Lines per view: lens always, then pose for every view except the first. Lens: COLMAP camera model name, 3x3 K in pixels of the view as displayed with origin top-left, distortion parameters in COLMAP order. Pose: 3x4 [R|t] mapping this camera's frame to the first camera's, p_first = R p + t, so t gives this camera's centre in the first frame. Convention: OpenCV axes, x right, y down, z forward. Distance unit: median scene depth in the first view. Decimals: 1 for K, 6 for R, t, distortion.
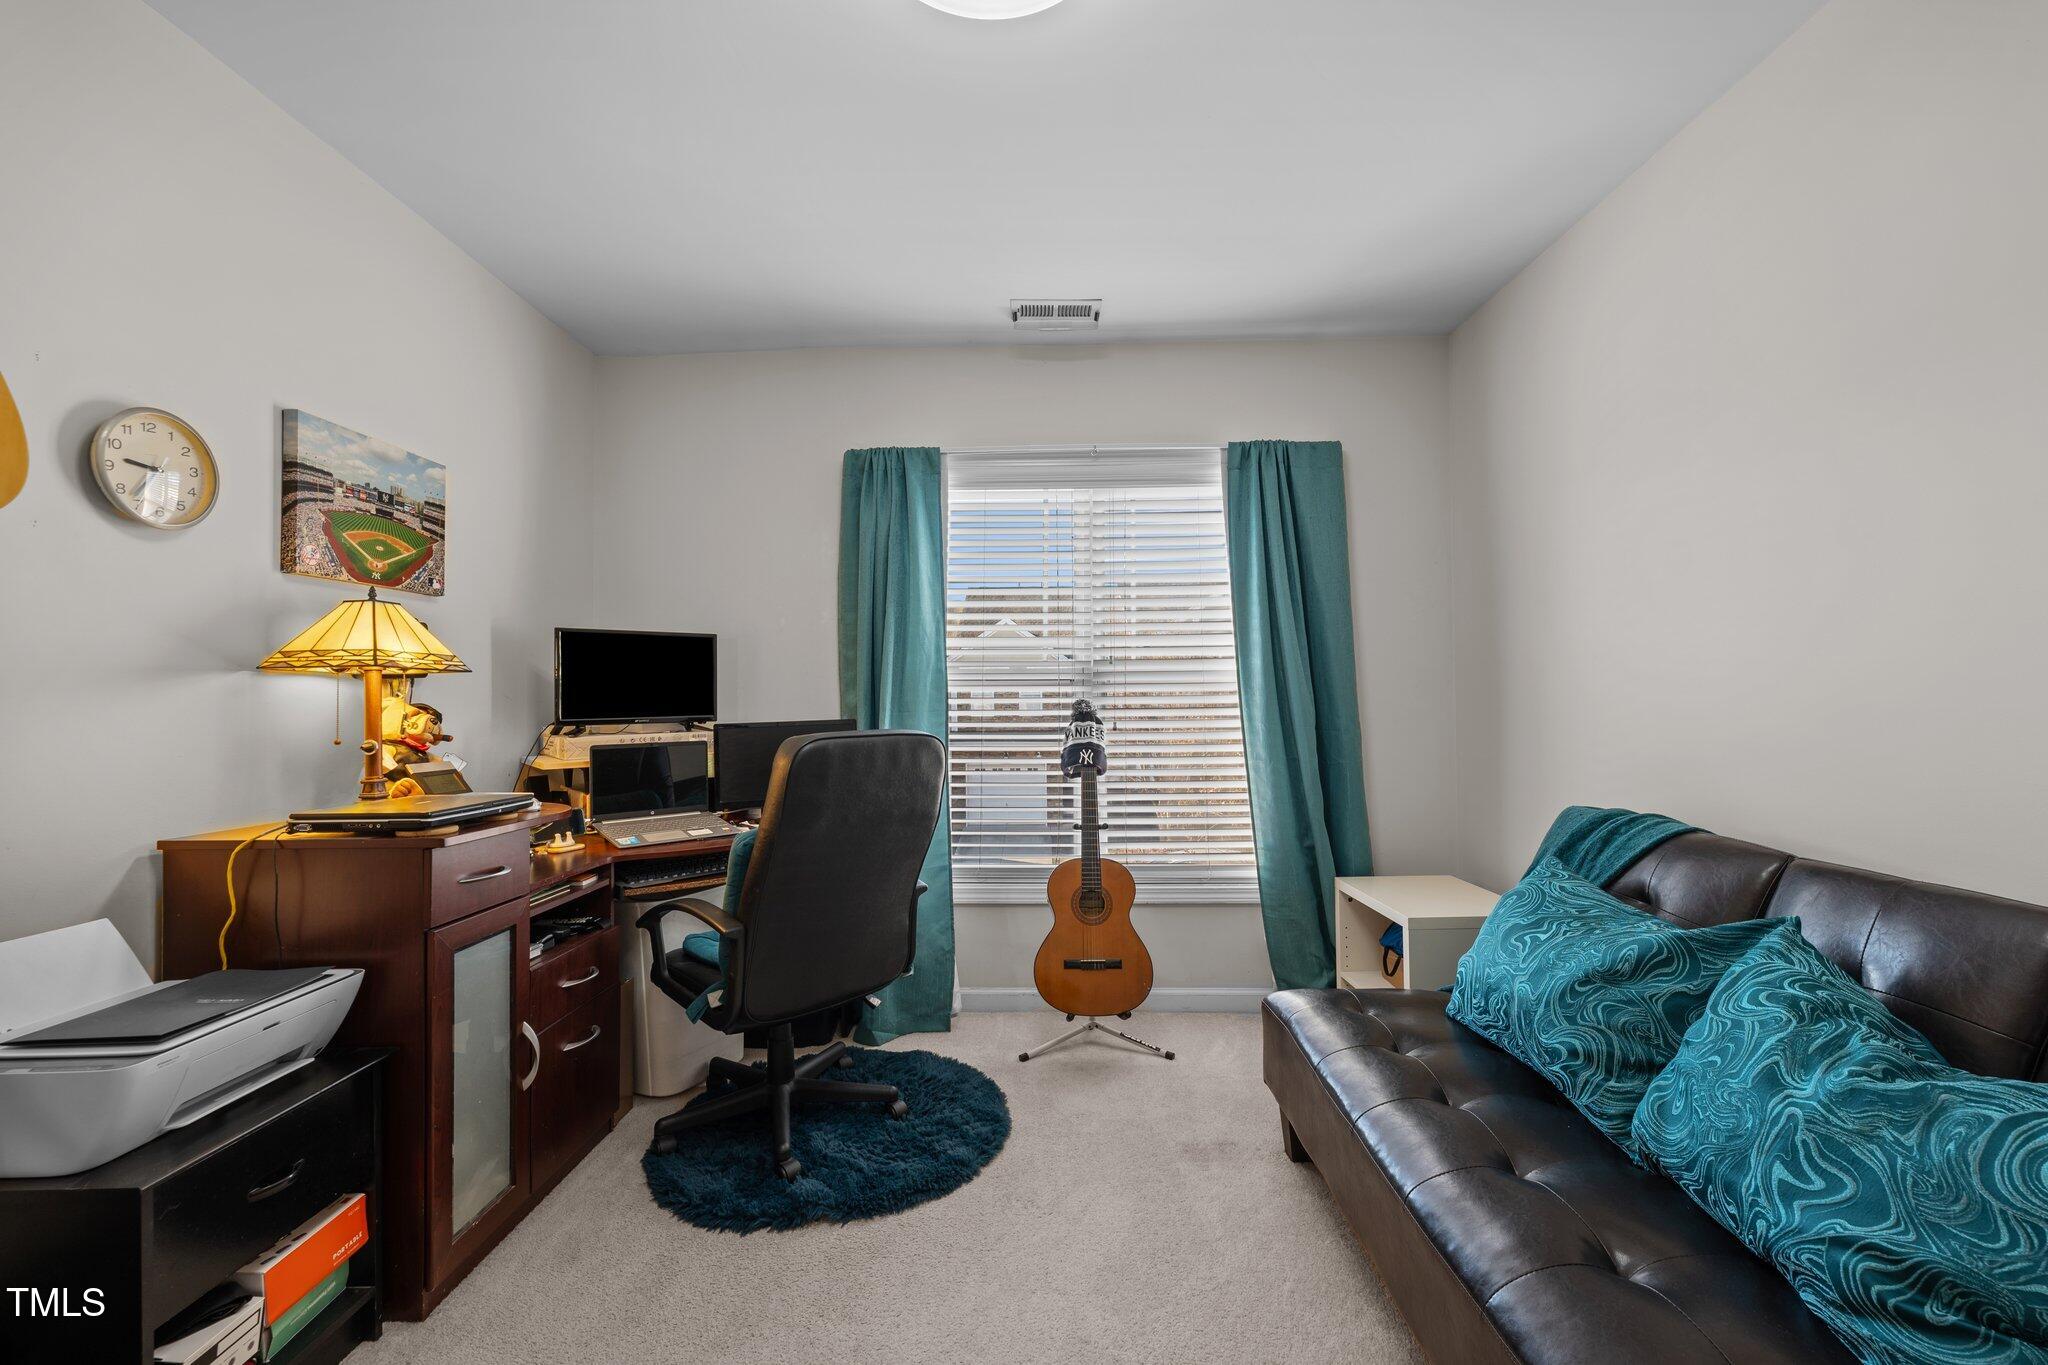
lens RADIAL K [[846.3, 0, 1023.8], [0, 846.3, 686.3], [0, 0, 1]] dist [0.001148, -0.000212]
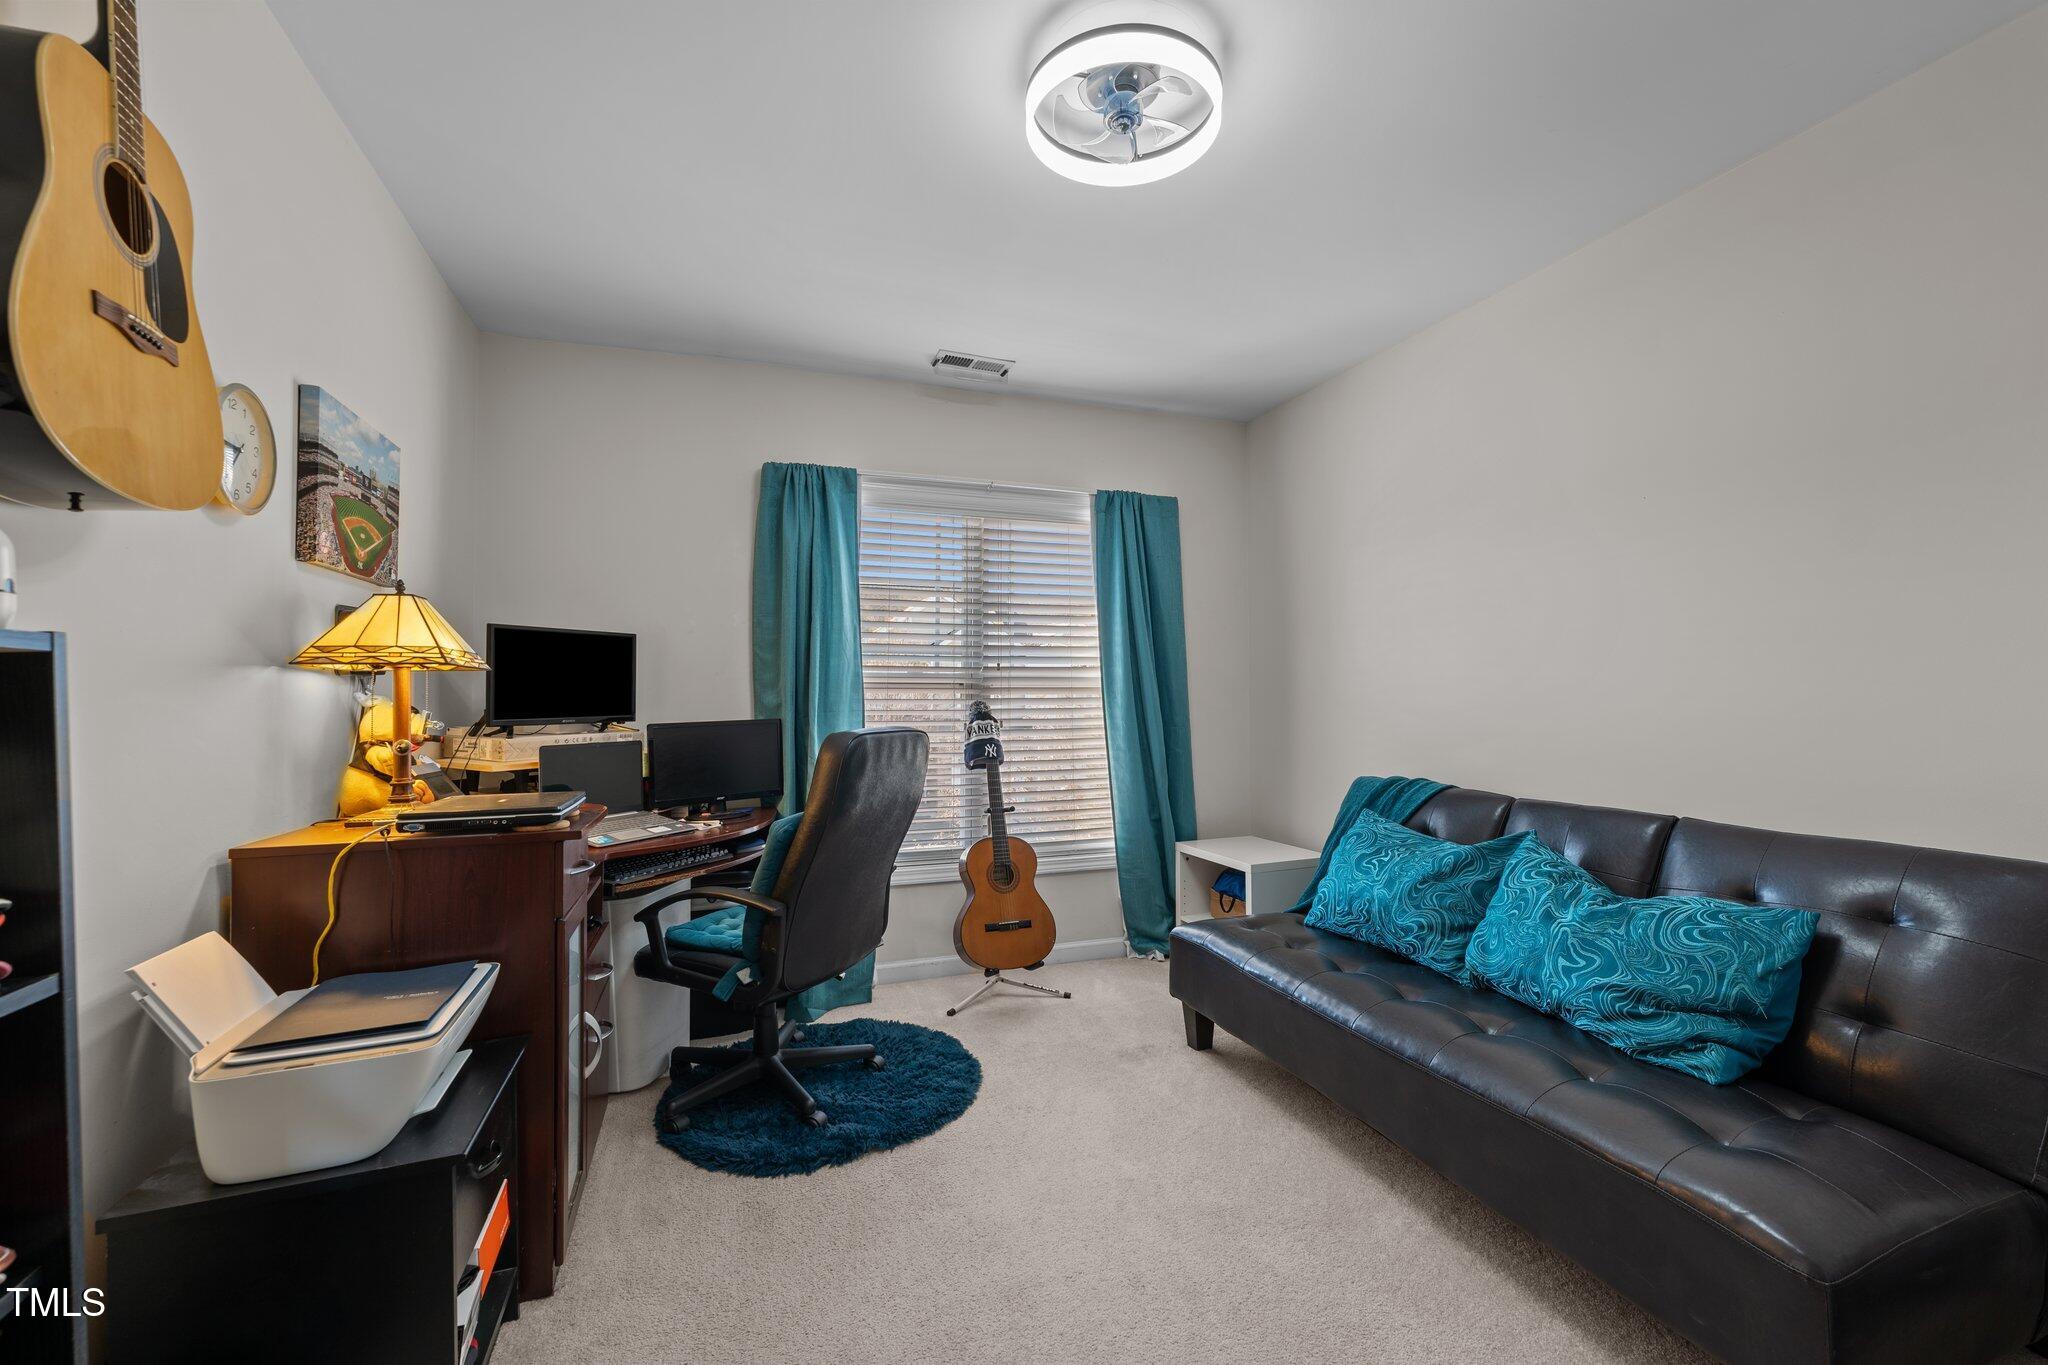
lens RADIAL K [[846.3, 0, 1027.2], [0, 846.3, 689.4], [0, 0, 1]] dist [0.001148, -0.000212]
pose [[0.931663, 0.008900, 0.363214, -0.385680], [-0.009116, 0.999958, -0.001119, 0.000293], [-0.363209, -0.002269, 0.931705, -0.125862]]
